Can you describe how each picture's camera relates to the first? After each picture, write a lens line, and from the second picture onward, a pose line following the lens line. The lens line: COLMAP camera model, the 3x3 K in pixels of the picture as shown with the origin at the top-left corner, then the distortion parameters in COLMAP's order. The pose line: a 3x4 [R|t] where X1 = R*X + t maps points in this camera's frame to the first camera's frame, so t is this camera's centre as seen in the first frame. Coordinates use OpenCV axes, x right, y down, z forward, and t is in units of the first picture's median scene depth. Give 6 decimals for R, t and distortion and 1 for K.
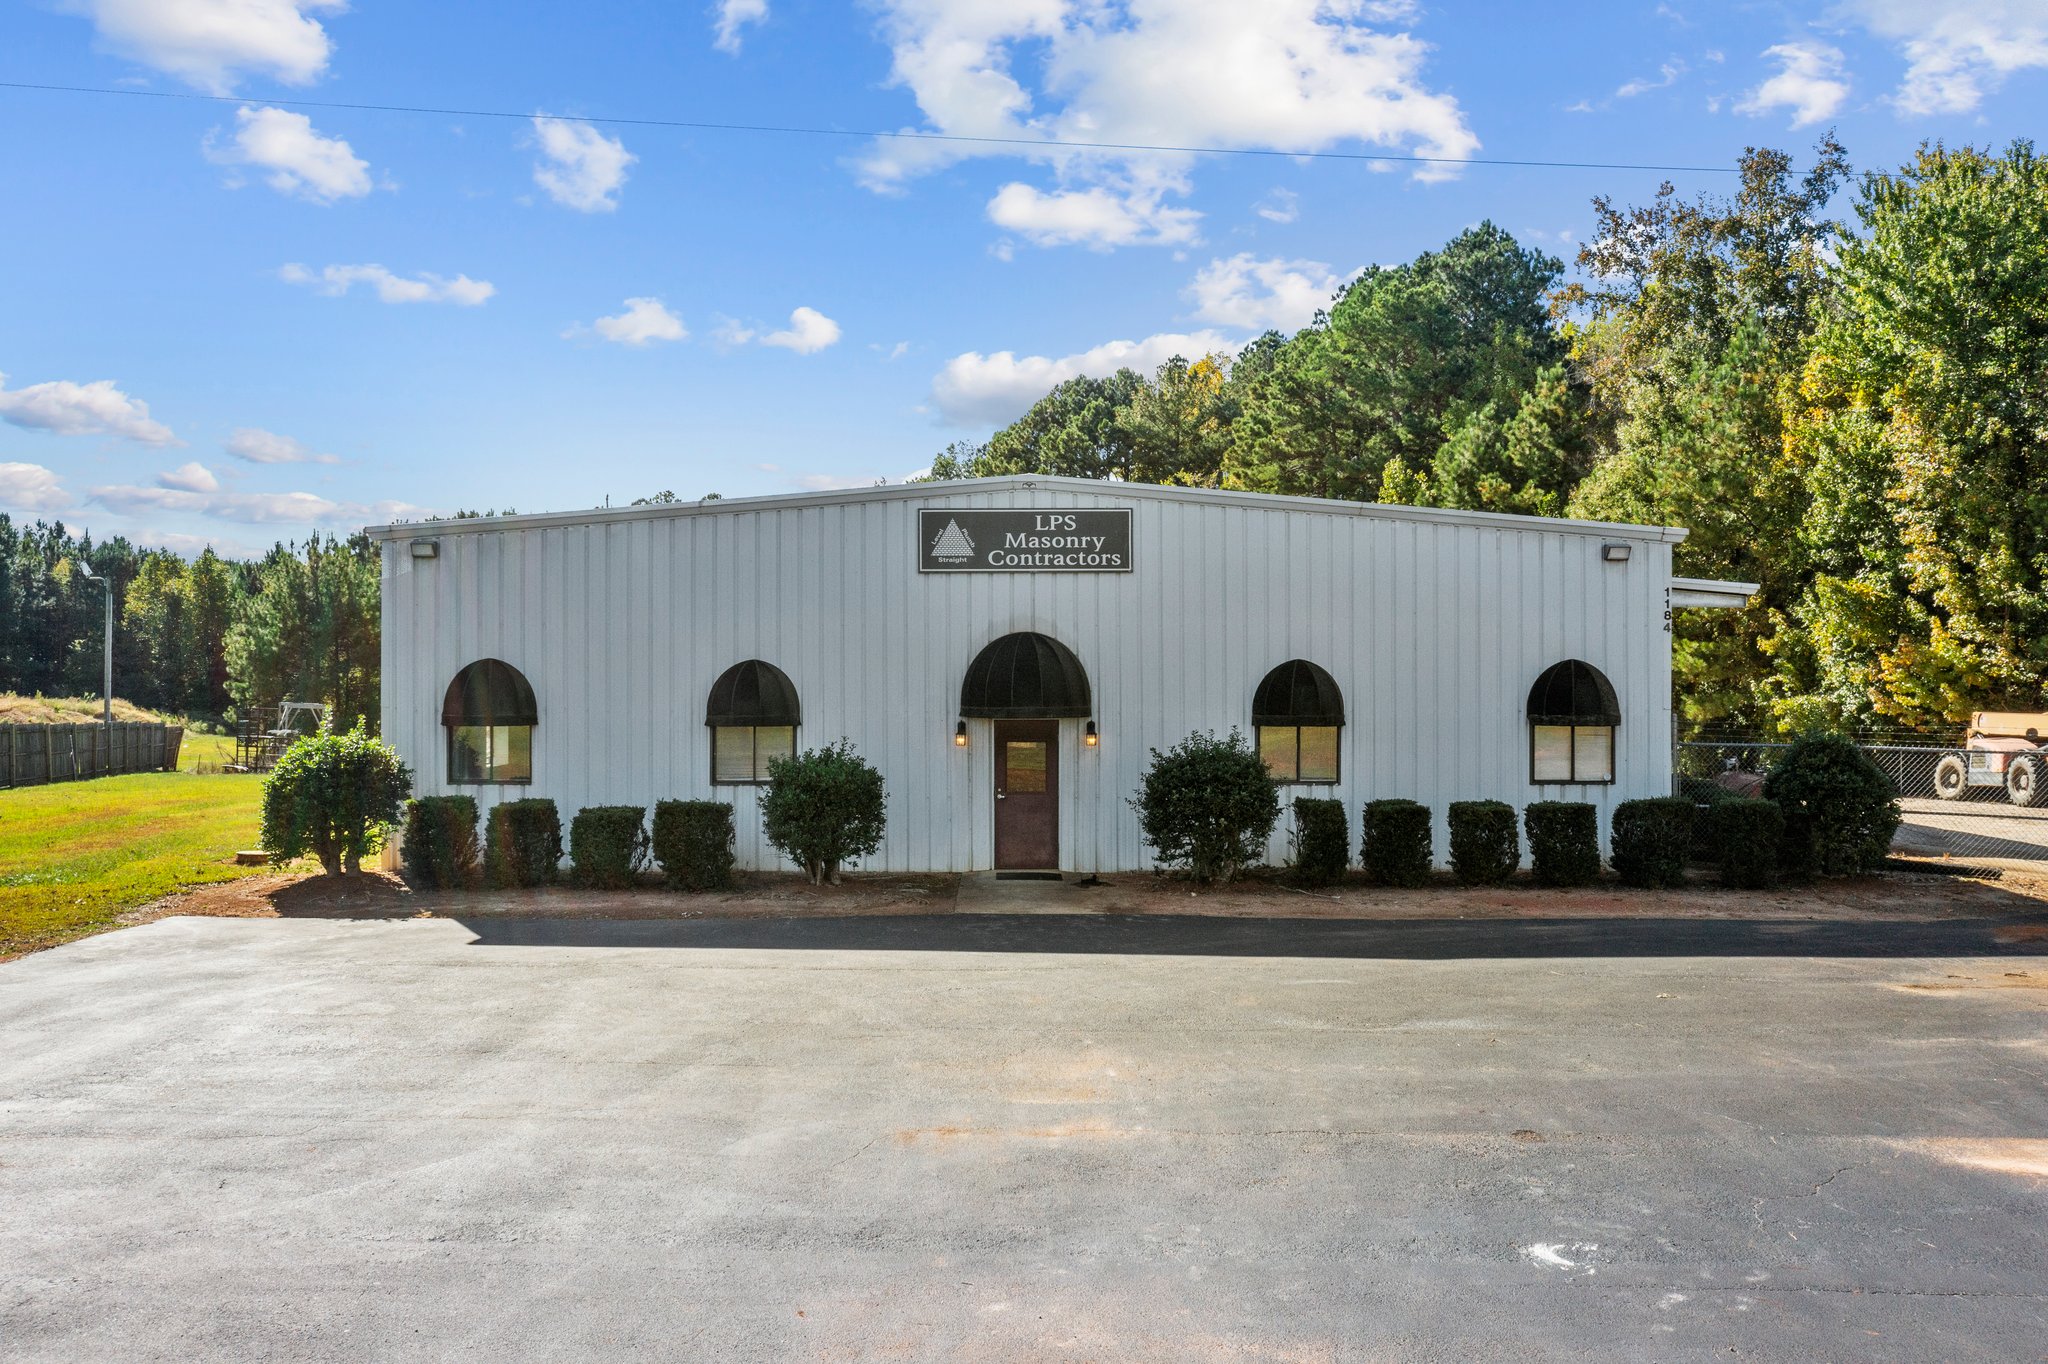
lens RADIAL K [[1604.5, 0, 1031.4], [0, 1604.5, 684.4], [0, 0, 1]] dist [0.009783, 0.009516]
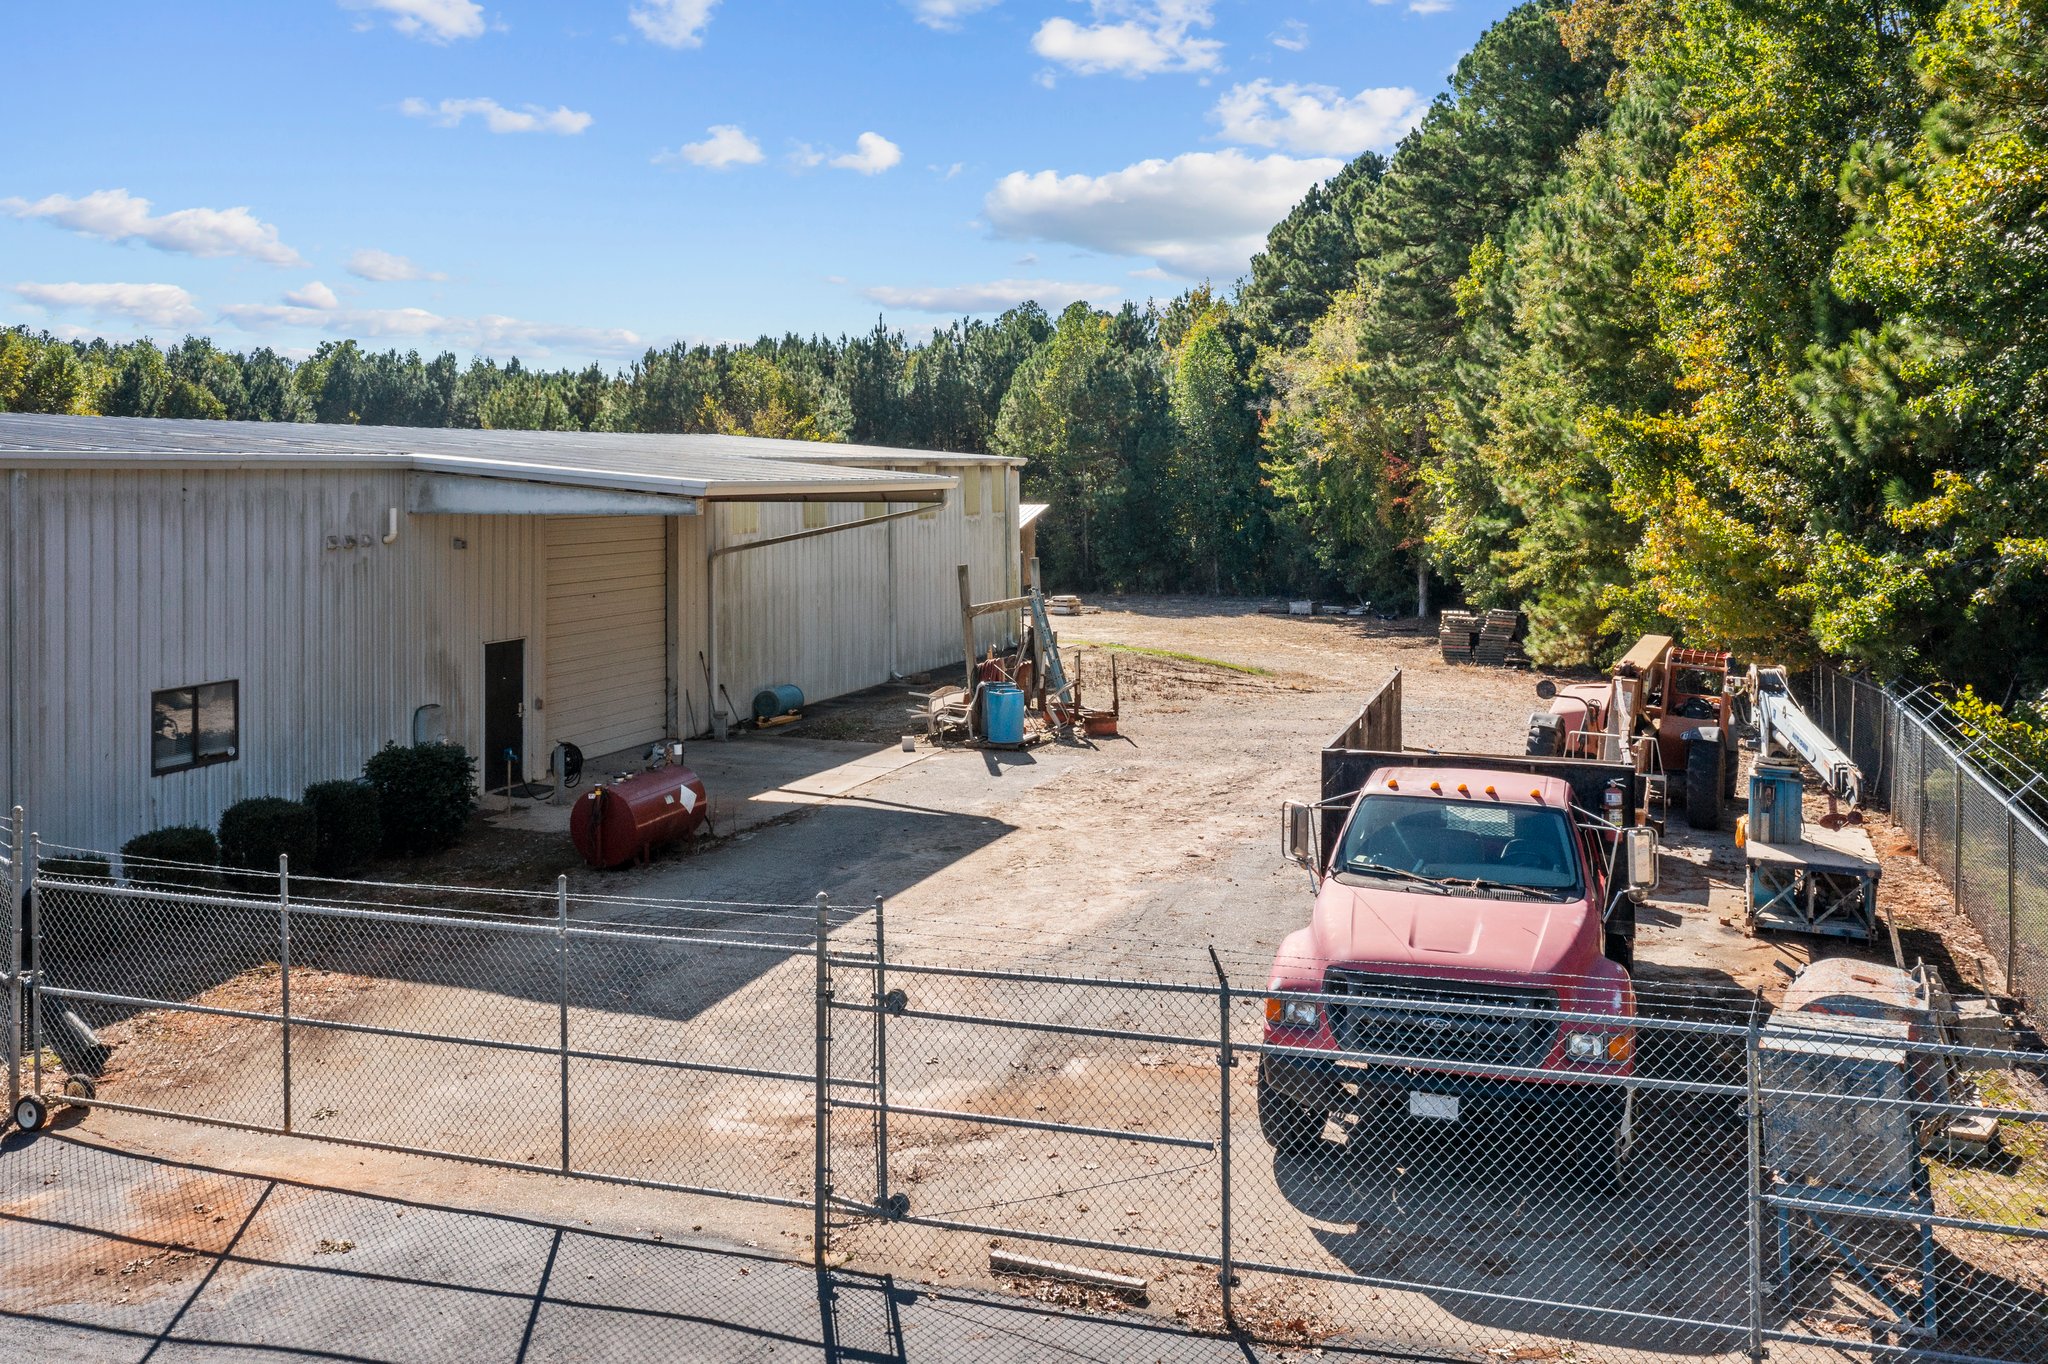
lens RADIAL K [[1678.5, 0, 1036.6], [0, 1678.5, 461.5], [0, 0, 1]] dist [-0.002010, 0.005053]
pose [[0.931089, -0.012145, -0.364590, 1.098787], [0.007457, 0.999870, -0.014261, -0.079076], [0.364716, 0.010560, 0.931059, 0.546811]]
